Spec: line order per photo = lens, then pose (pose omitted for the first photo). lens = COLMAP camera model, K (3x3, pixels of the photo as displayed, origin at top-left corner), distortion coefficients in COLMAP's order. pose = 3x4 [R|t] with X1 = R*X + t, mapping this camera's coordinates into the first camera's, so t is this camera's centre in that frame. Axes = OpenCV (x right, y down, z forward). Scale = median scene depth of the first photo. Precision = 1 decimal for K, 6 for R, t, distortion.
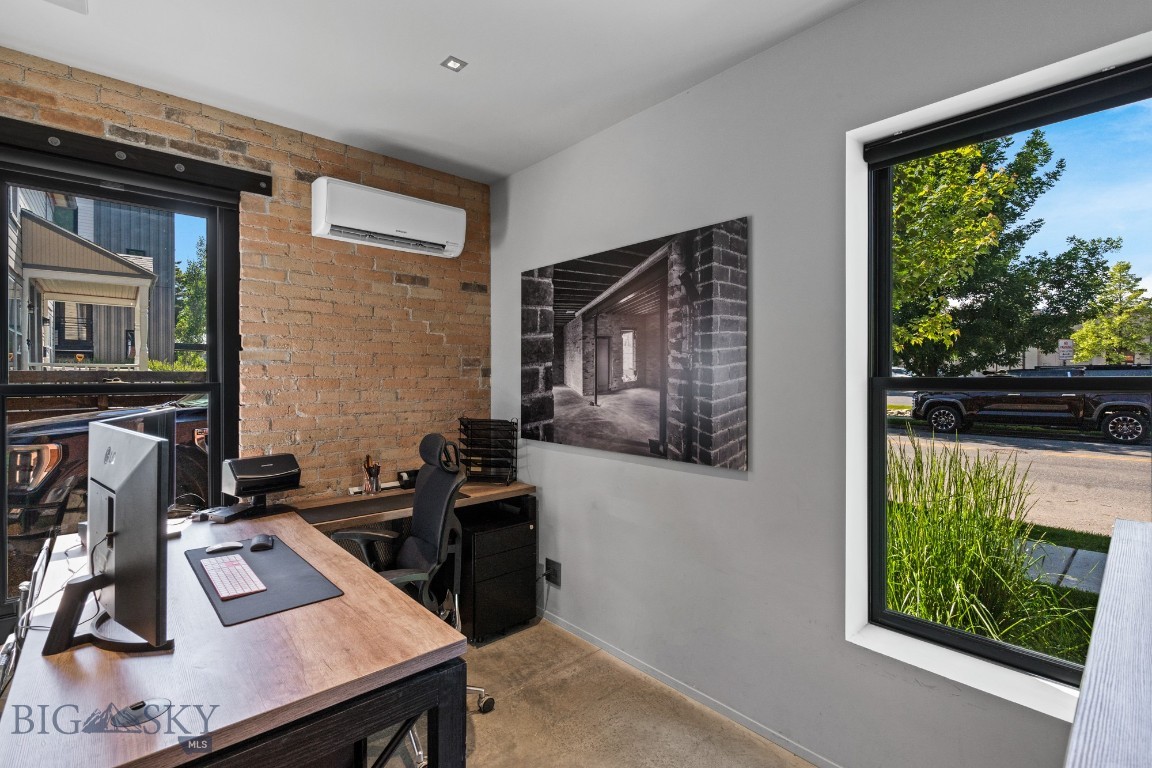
lens RADIAL K [[524.9, 0, 579.1], [0, 524.9, 376.4], [0, 0, 1]] dist [-0.005409, 0.000721]
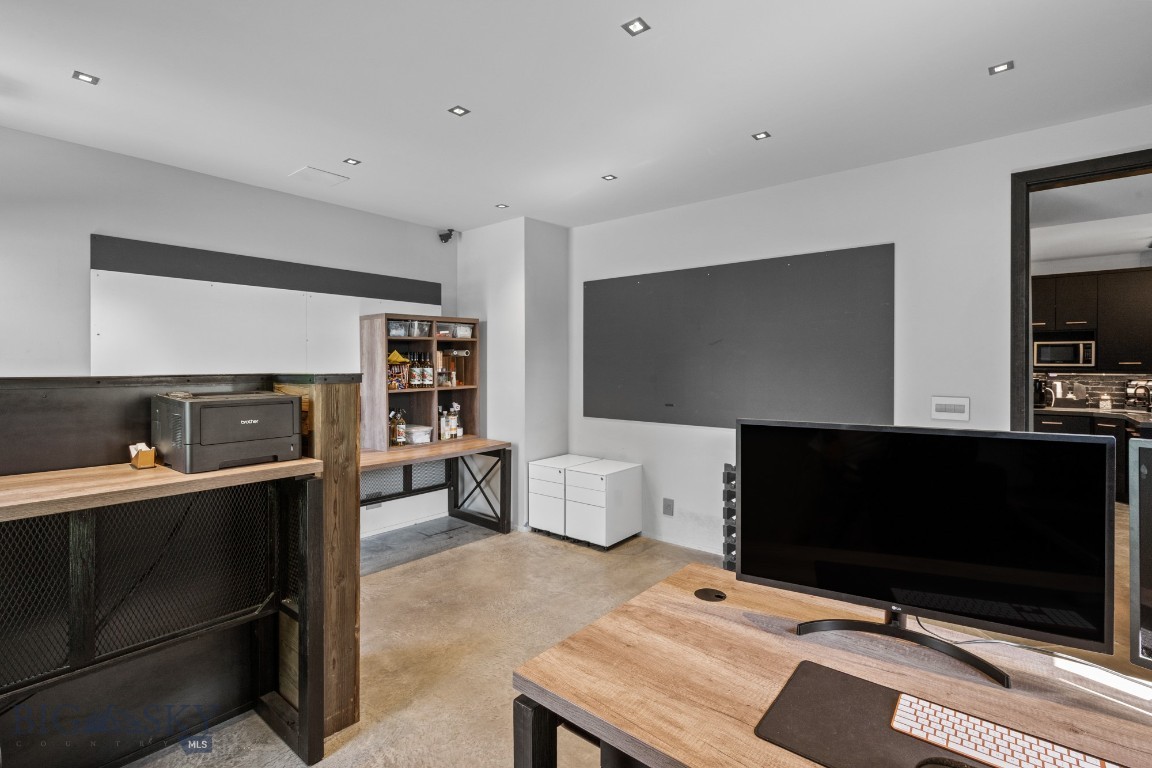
lens RADIAL K [[524.9, 0, 574.7], [0, 524.9, 367.6], [0, 0, 1]] dist [-0.005409, 0.000721]
pose [[-0.990397, 0.002452, -0.138229, -0.094223], [0.002006, 0.999992, 0.003367, -0.003003], [0.138236, 0.003057, -0.990395, 0.901245]]
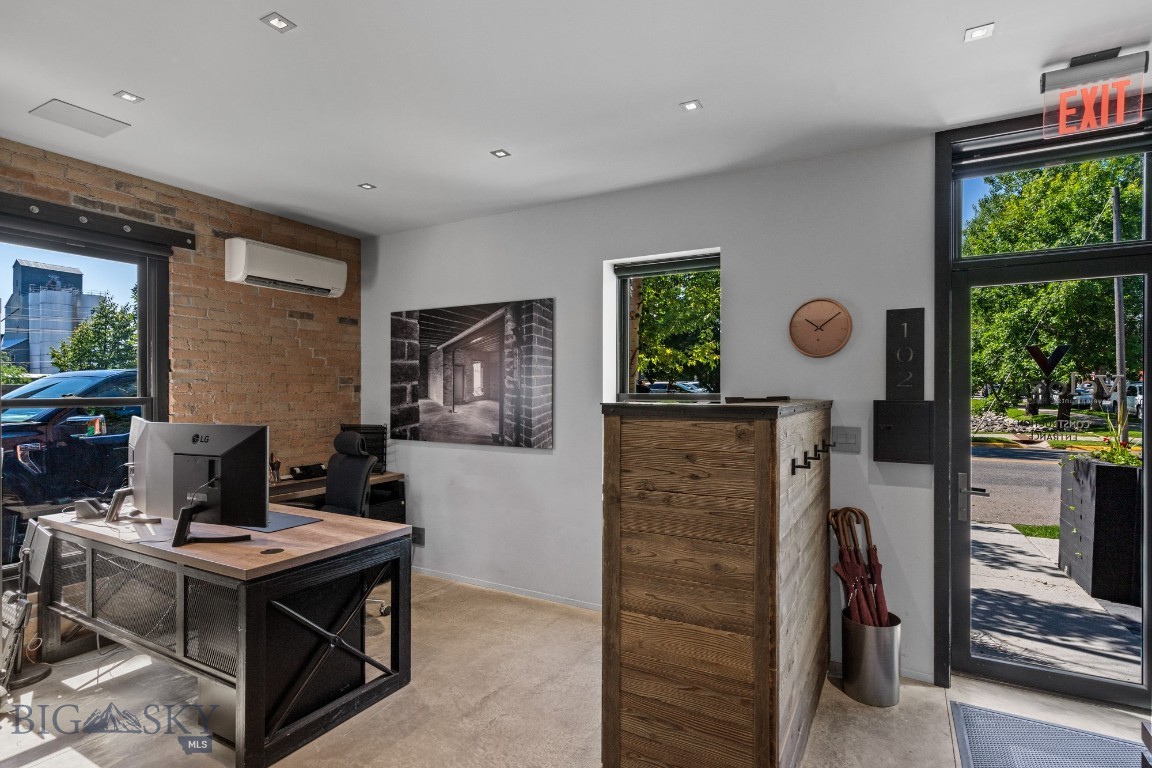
lens RADIAL K [[565.3, 0, 582.2], [0, 565.3, 392.5], [0, 0, 1]] dist [-0.002347, -0.000411]
pose [[0.945000, 0.001044, 0.327070, -0.144603], [-0.002629, 0.999987, 0.004403, -0.007205], [-0.327061, -0.005021, 0.944990, -0.590518]]
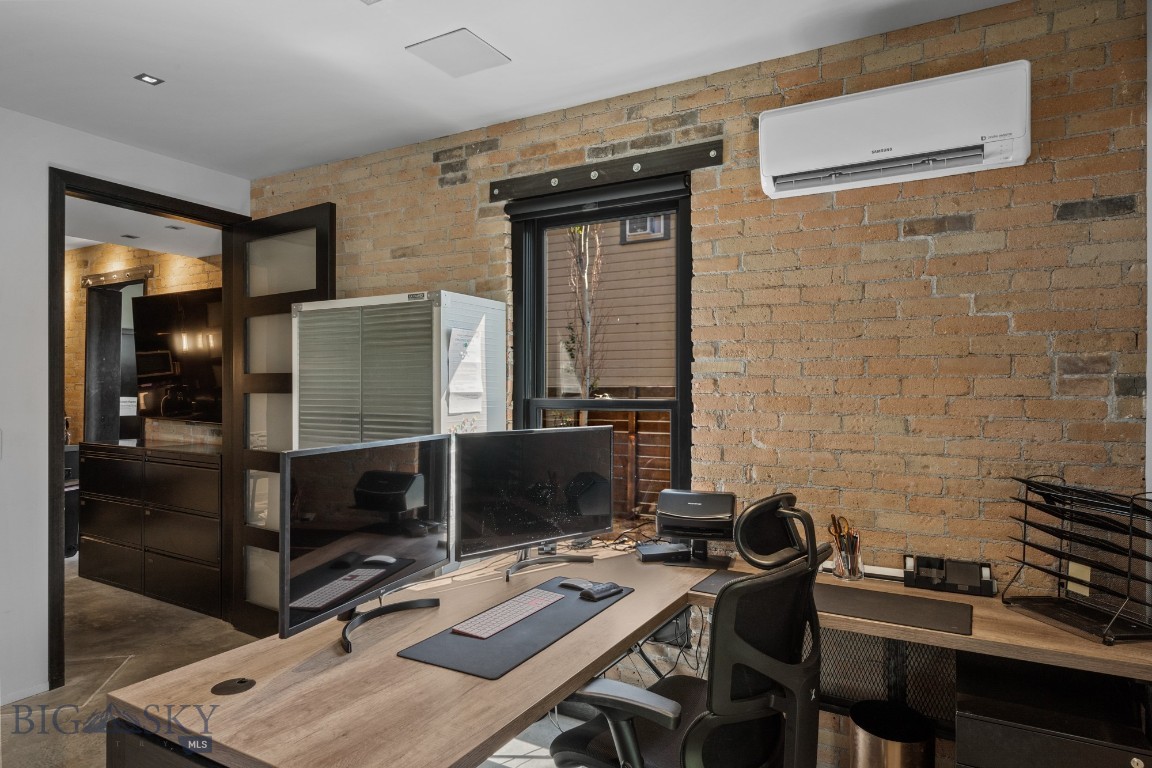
lens RADIAL K [[672.1, 0, 577.8], [0, 672.1, 390.7], [0, 0, 1]] dist [0.005128, -0.000279]
pose [[0.317017, 0.001496, -0.948419, 0.297226], [-0.003437, 0.999994, 0.000428, -0.002678], [0.948414, 0.003124, 0.317020, 0.463407]]
